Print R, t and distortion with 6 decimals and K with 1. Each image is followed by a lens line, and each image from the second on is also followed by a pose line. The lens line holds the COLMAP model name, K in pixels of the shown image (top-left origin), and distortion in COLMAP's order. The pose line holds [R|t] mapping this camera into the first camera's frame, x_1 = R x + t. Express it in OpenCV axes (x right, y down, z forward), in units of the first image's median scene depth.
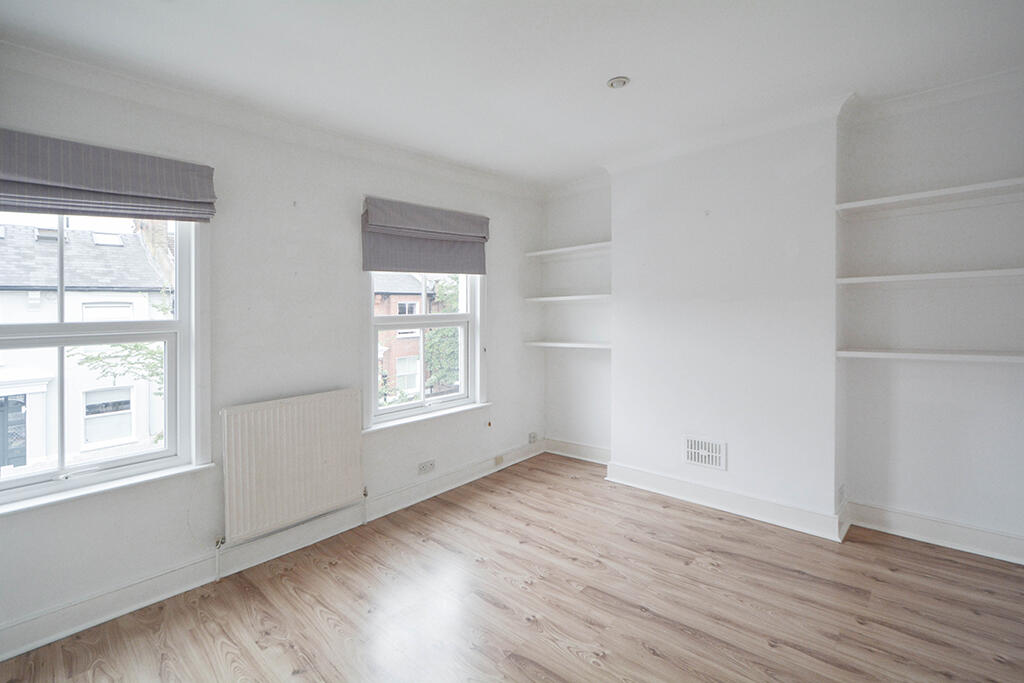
lens RADIAL K [[448.2, 0, 512.0], [0, 448.2, 341.5], [0, 0, 1]] dist [-0.042335, -0.000032]
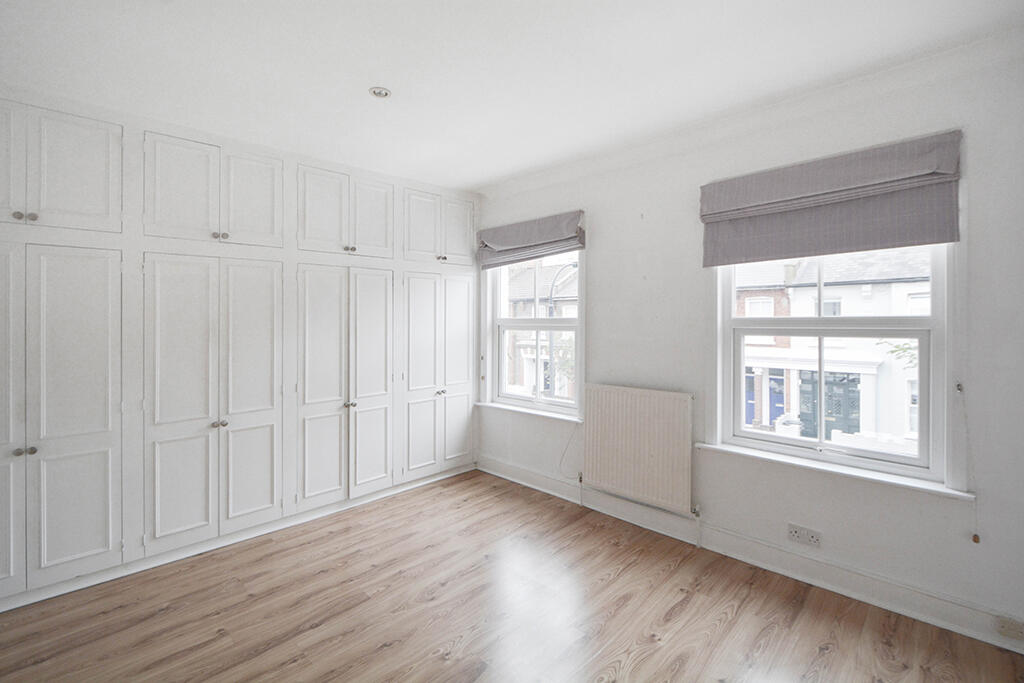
lens RADIAL K [[454.1, 0, 510.5], [0, 454.1, 319.5], [0, 0, 1]] dist [-0.030967, -0.000458]
pose [[-0.055651, 0.029765, -0.998007, 0.594277], [-0.056234, 0.997875, 0.032897, -0.059216], [0.996865, 0.057953, -0.053859, 0.651375]]
